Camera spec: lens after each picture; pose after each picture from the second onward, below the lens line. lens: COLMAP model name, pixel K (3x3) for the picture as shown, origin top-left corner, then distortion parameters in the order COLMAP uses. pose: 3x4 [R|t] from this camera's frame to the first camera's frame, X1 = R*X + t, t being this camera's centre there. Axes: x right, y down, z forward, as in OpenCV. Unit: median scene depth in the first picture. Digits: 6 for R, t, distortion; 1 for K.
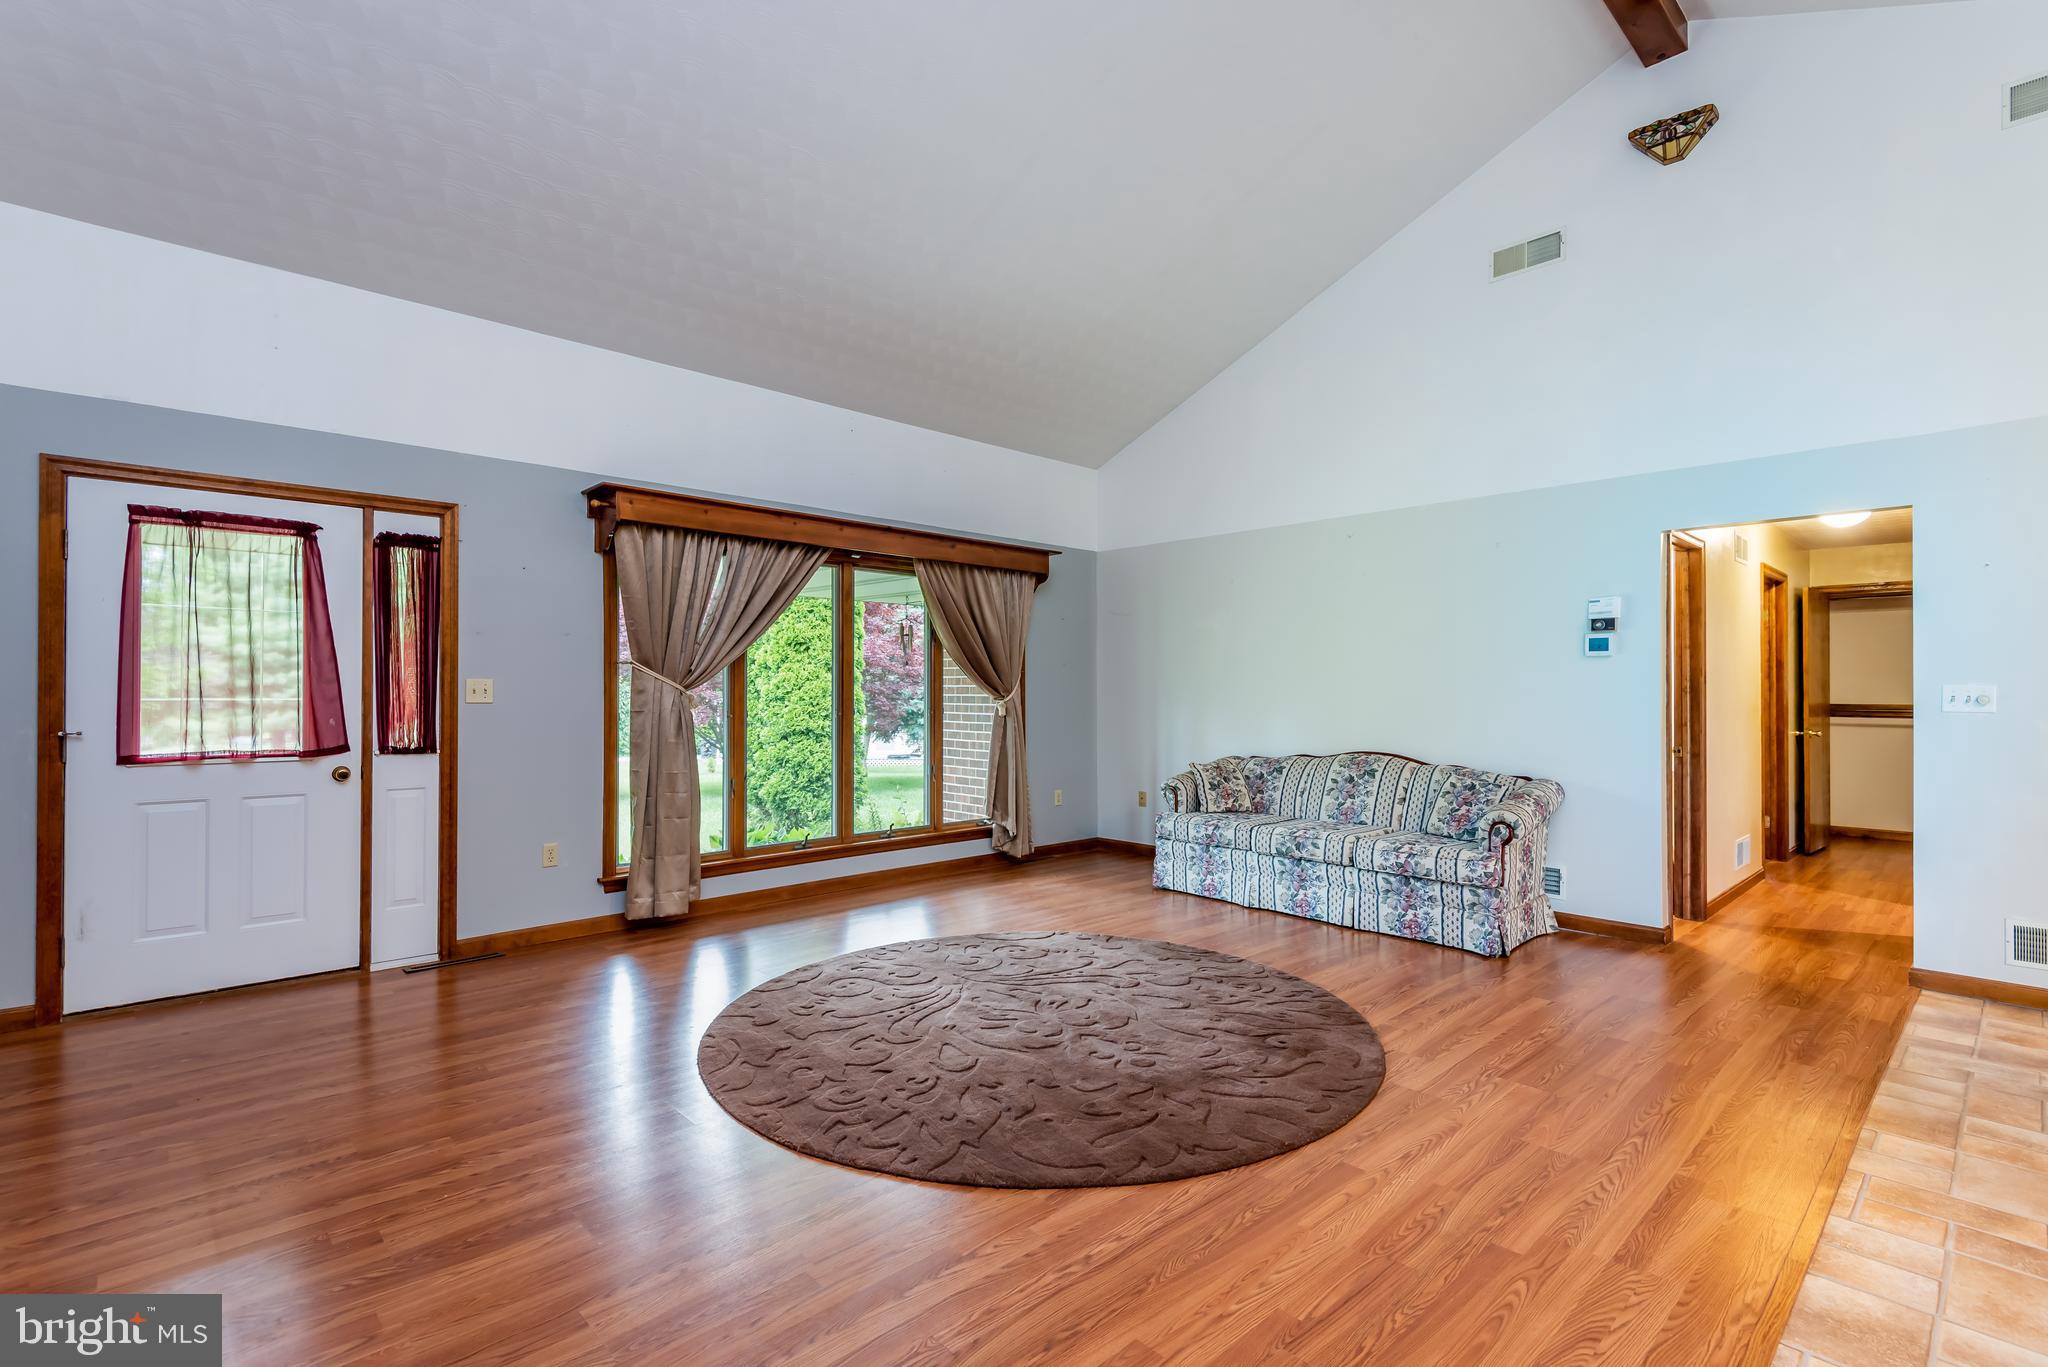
lens RADIAL K [[950.3, 0, 1043.5], [0, 950.3, 682.9], [0, 0, 1]] dist [0.016835, -0.007847]
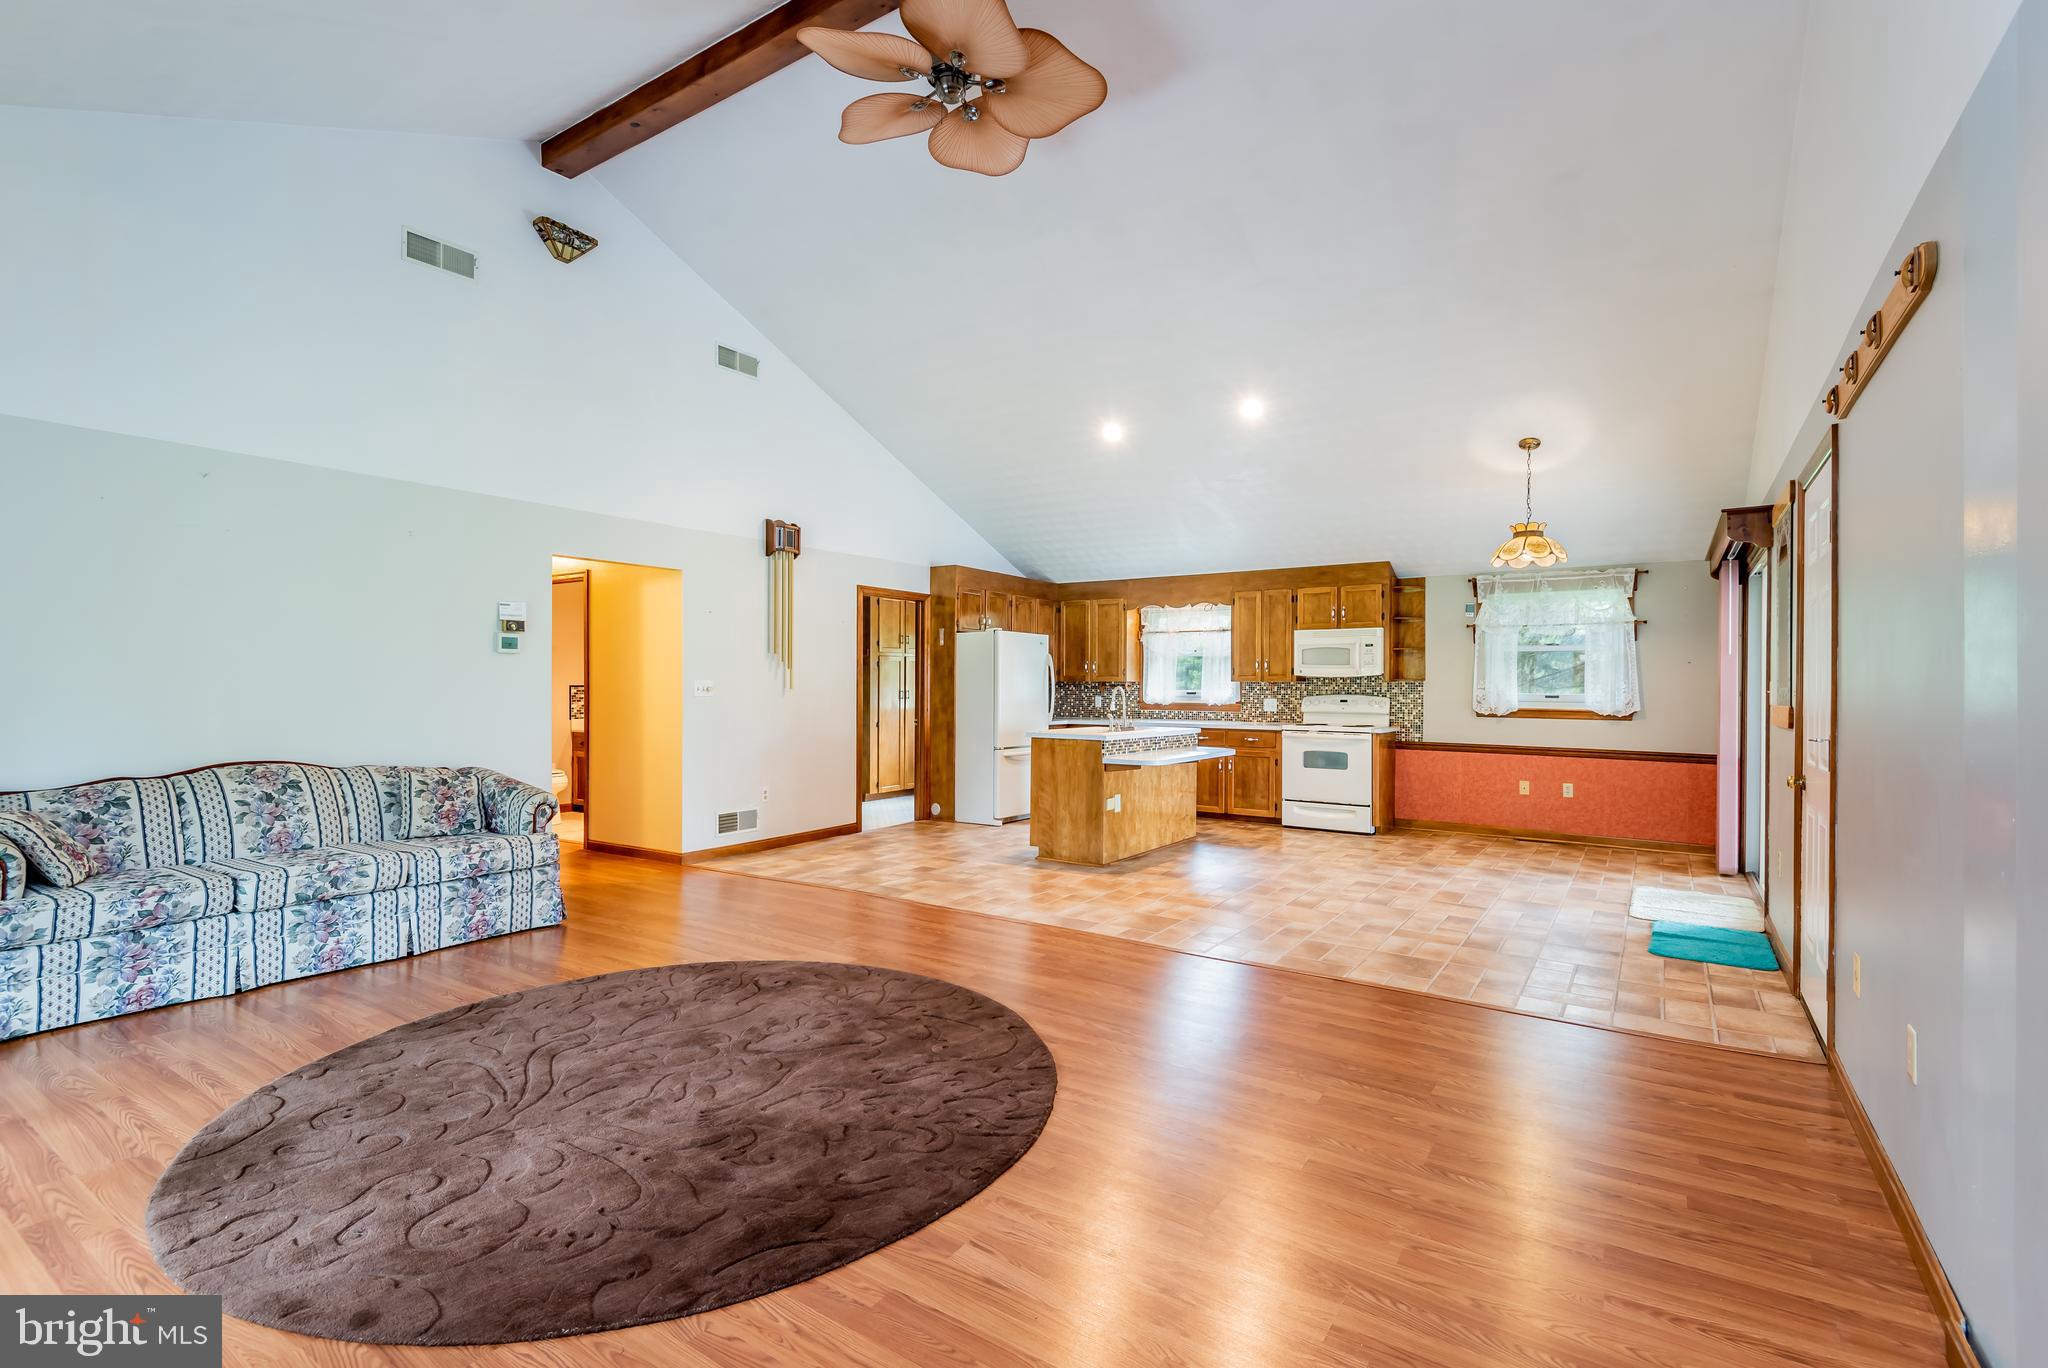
lens RADIAL K [[950.3, 0, 1015.6], [0, 950.3, 679.5], [0, 0, 1]] dist [0.016835, -0.007847]
pose [[-0.214617, 0.001378, 0.976697, -0.752320], [-0.011817, 0.999922, -0.004007, 0.000836], [-0.976627, -0.012402, -0.214584, 0.748343]]
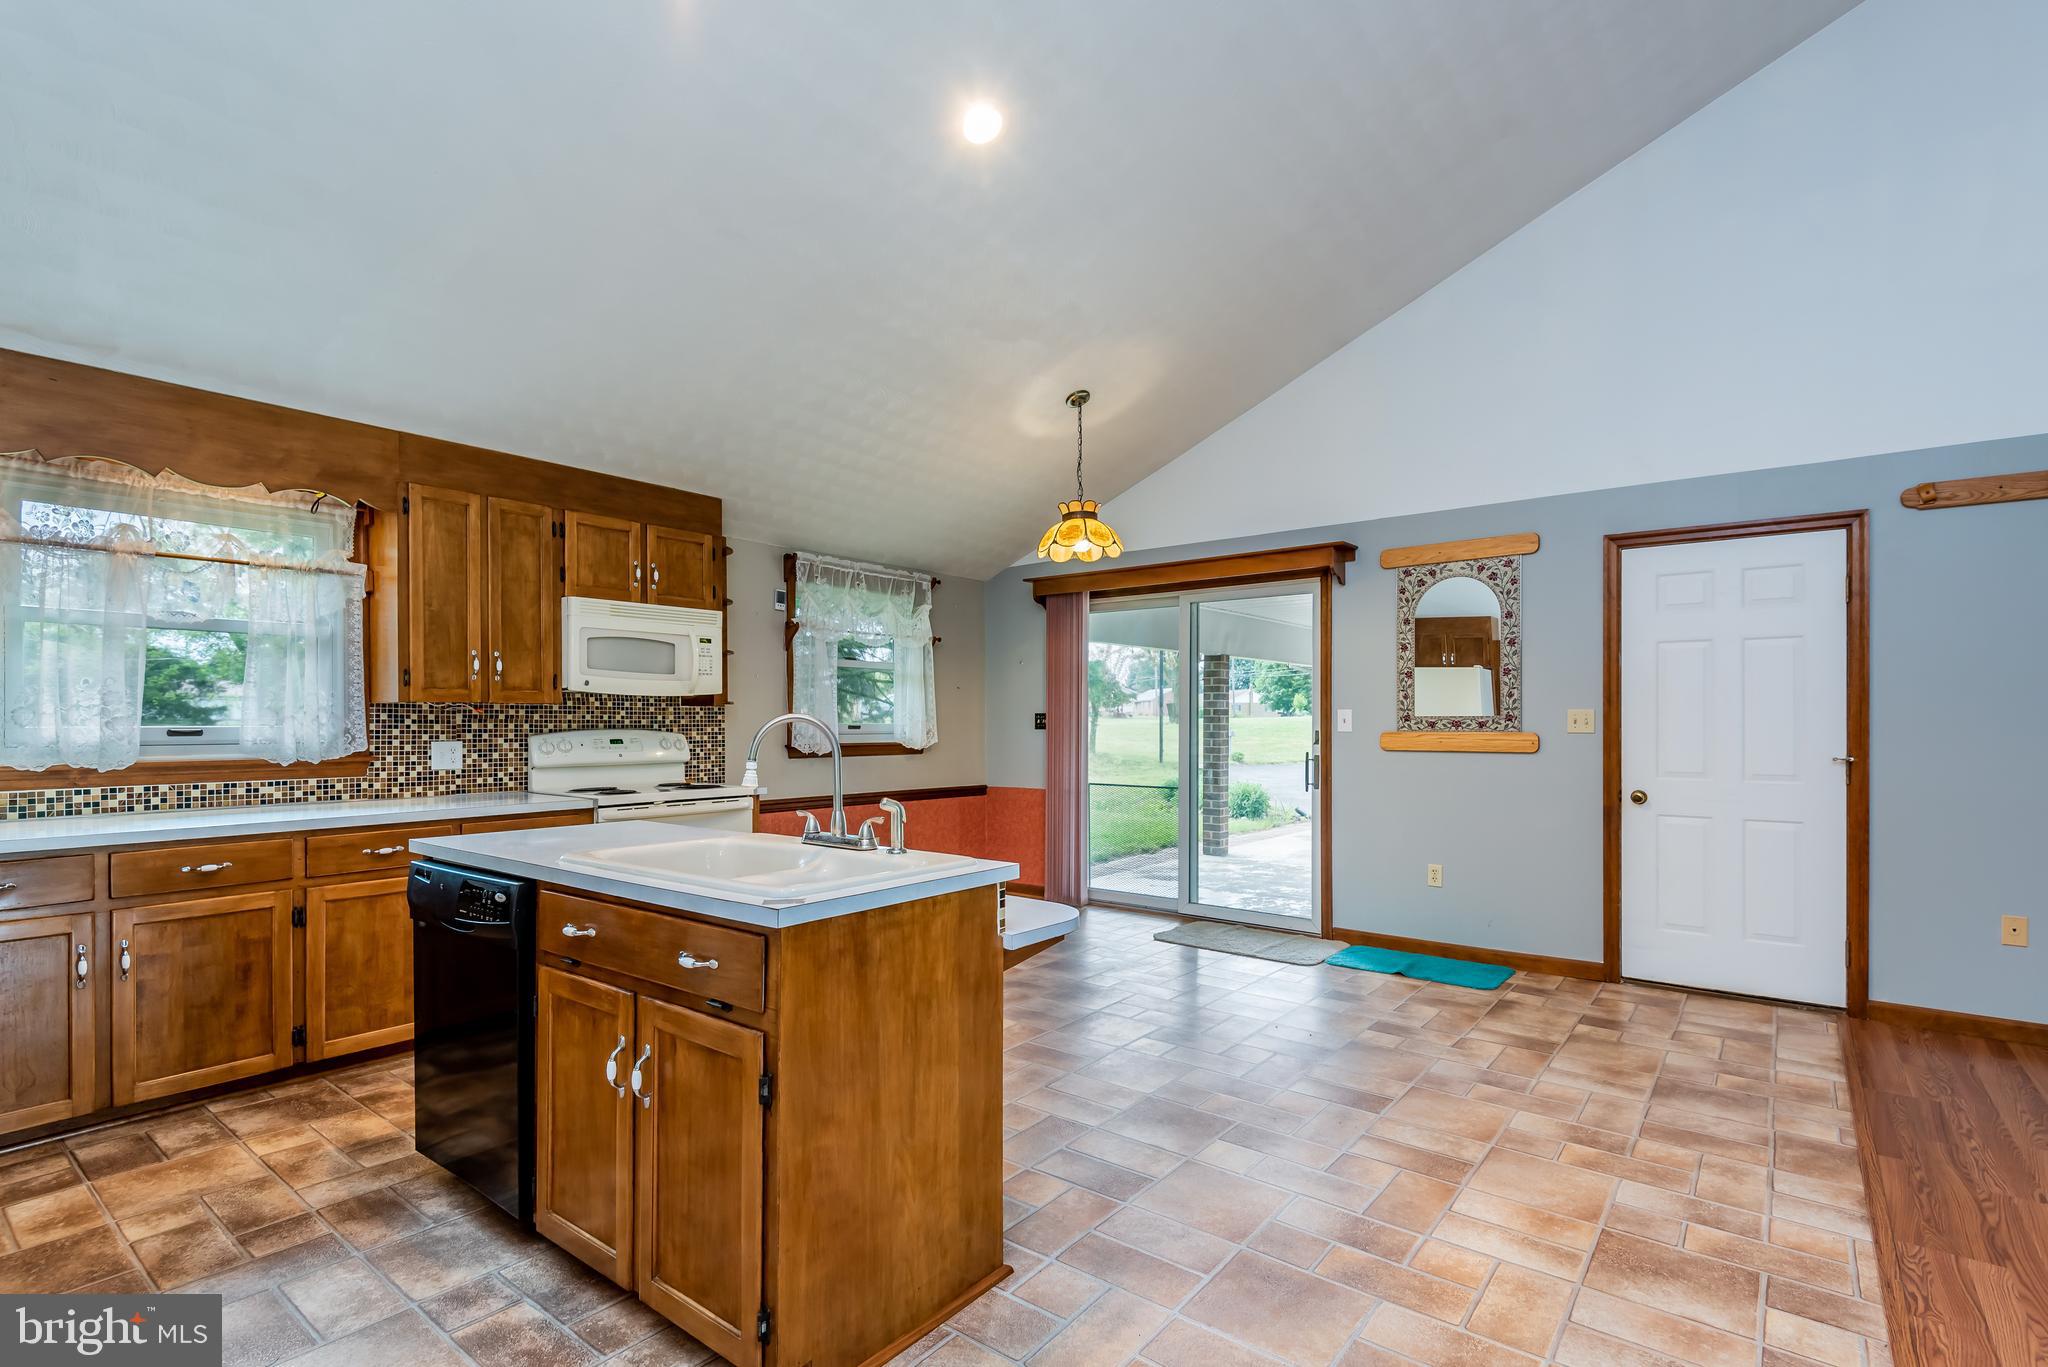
lens RADIAL K [[950.3, 0, 1056.9], [0, 950.3, 728.9], [0, 0, 1]] dist [0.016835, -0.007847]
pose [[-0.987425, -0.003522, -0.158052, 0.742026], [-0.004505, 0.999973, 0.005861, 0.007423], [0.158027, 0.006499, -0.987413, 0.770825]]
